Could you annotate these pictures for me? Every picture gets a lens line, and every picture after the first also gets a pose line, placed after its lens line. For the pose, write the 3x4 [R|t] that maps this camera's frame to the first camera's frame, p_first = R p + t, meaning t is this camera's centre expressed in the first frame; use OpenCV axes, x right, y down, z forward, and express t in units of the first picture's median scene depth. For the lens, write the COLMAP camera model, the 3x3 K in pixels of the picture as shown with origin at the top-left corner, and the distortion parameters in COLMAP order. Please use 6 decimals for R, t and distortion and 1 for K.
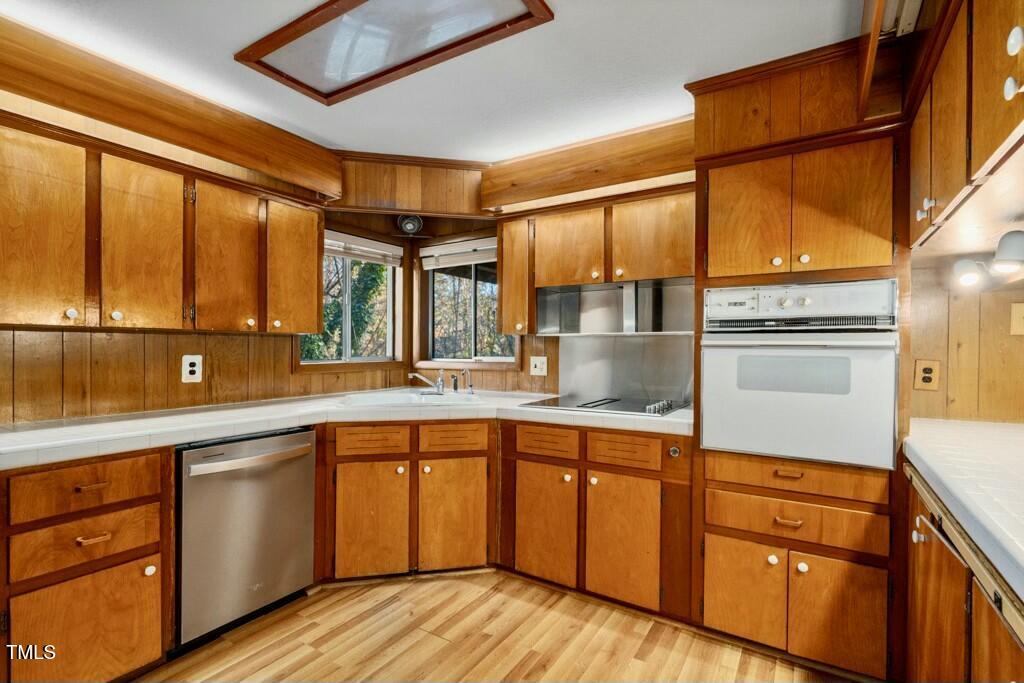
lens RADIAL K [[484.1, 0, 514.2], [0, 484.1, 347.2], [0, 0, 1]] dist [-0.000785, 0.000127]
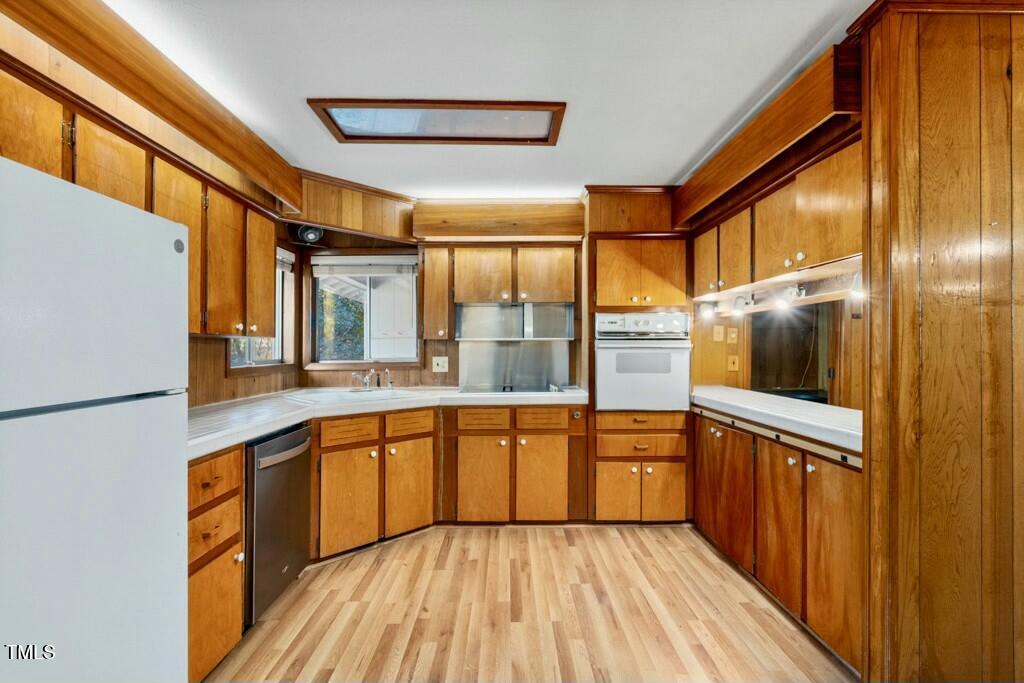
lens RADIAL K [[484.1, 0, 508.6], [0, 484.1, 344.3], [0, 0, 1]] dist [-0.000785, 0.000127]
pose [[0.841894, -0.000969, 0.539642, -0.651526], [0.006607, 0.999942, -0.008513, -0.001284], [-0.539602, 0.010732, 0.841852, -0.189588]]
